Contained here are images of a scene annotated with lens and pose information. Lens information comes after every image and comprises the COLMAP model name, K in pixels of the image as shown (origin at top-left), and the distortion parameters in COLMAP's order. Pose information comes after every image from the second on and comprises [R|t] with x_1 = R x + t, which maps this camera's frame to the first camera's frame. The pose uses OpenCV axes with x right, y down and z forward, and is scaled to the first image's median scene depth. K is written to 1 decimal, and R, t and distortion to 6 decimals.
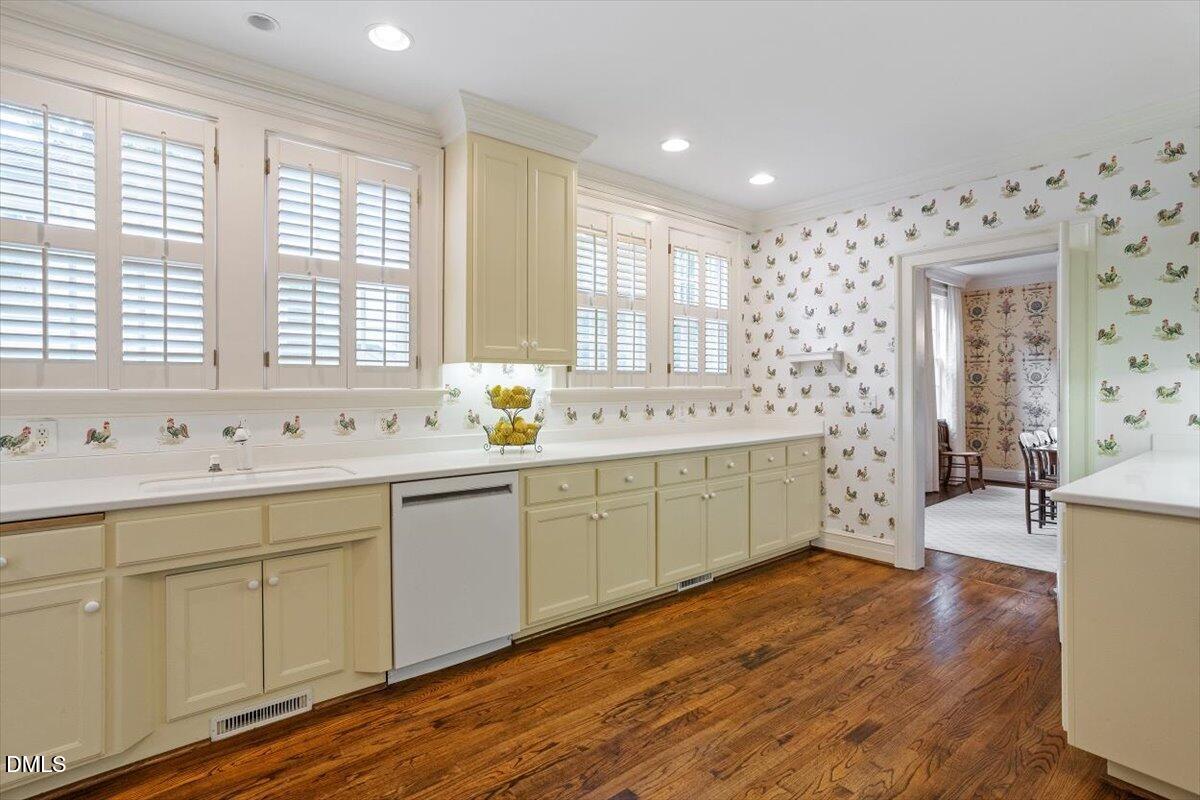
lens RADIAL K [[574.7, 0, 595.1], [0, 574.7, 388.6], [0, 0, 1]] dist [-0.046870, 0.029015]
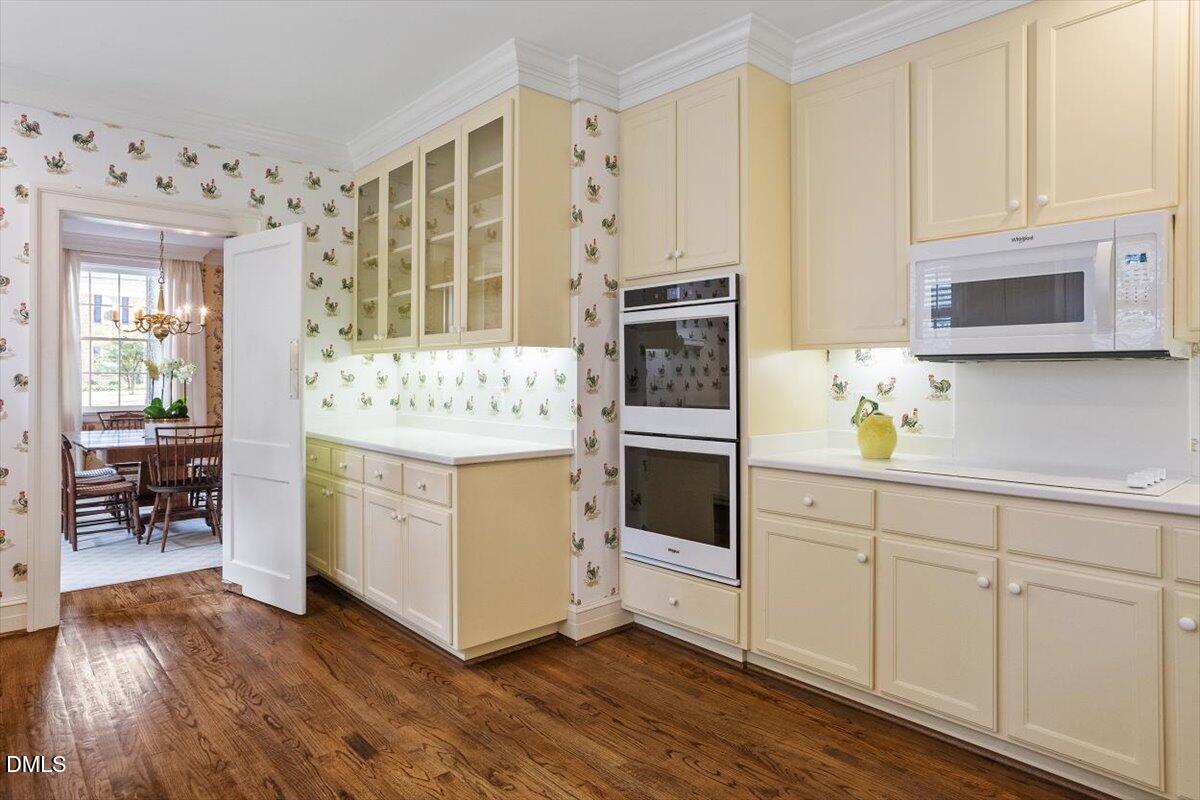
lens RADIAL K [[686.6, 0, 599.1], [0, 686.6, 386.2], [0, 0, 1]] dist [-0.040994, 0.001395]
pose [[-0.061224, -0.002161, 0.998122, -0.557738], [-0.002841, 0.999994, 0.001991, 0.013946], [-0.998120, -0.002714, -0.061230, 0.582389]]
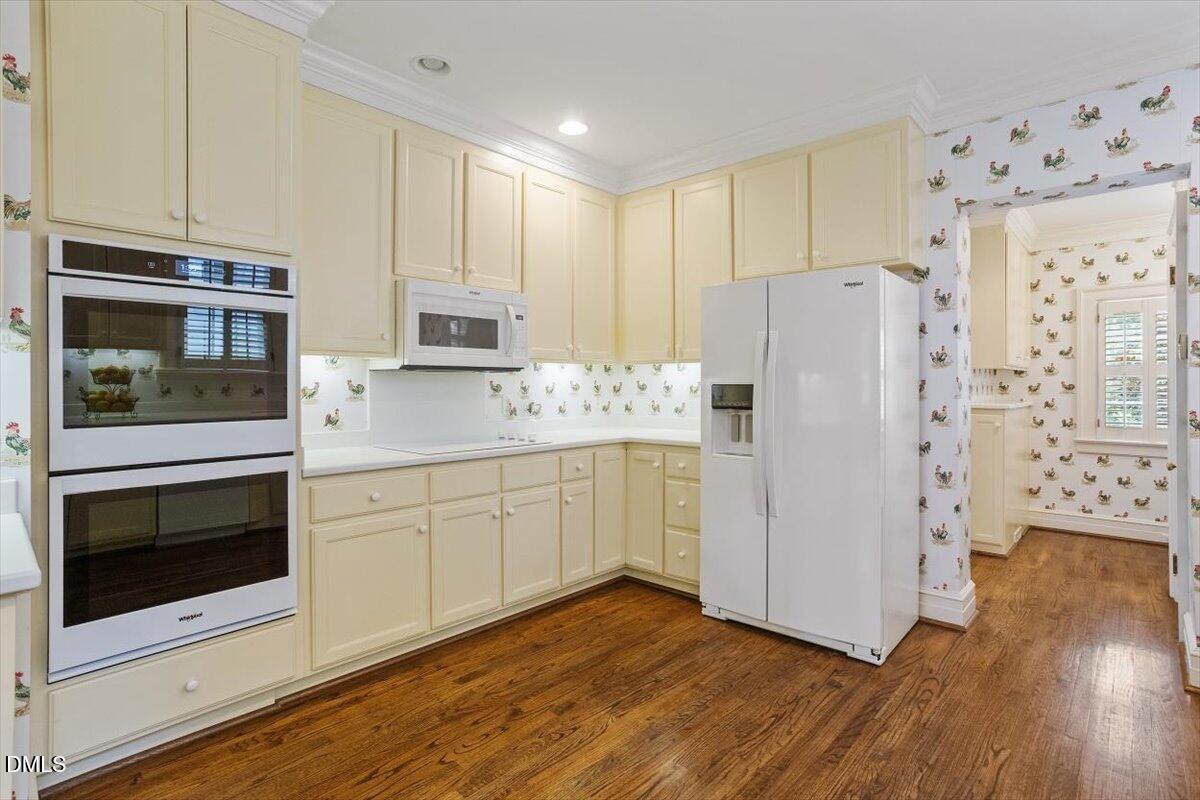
lens RADIAL K [[595.5, 0, 587.0], [0, 595.5, 383.9], [0, 0, 1]] dist [-0.052961, 0.035495]
pose [[-0.988248, 0.003158, -0.152824, 0.287159], [0.002809, 0.999993, 0.002500, 0.001450], [0.152831, 0.002042, -0.988250, 1.241243]]
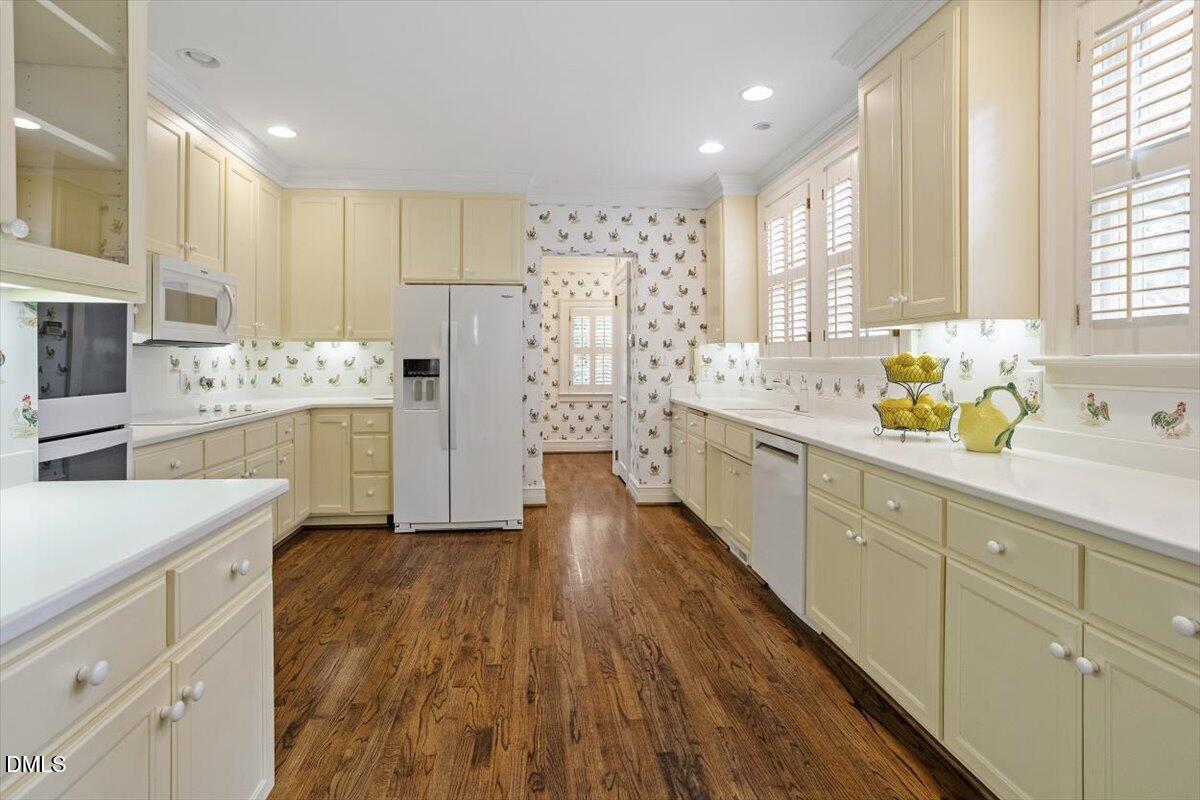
lens RADIAL K [[583.9, 0, 599.8], [0, 583.9, 361.6], [0, 0, 1]] dist [-0.033549, 0.000389]
pose [[-0.526935, 0.006605, -0.849880, 0.973498], [-0.000631, 0.999966, 0.008163, 0.000392], [0.849905, 0.004838, -0.526914, 1.391952]]
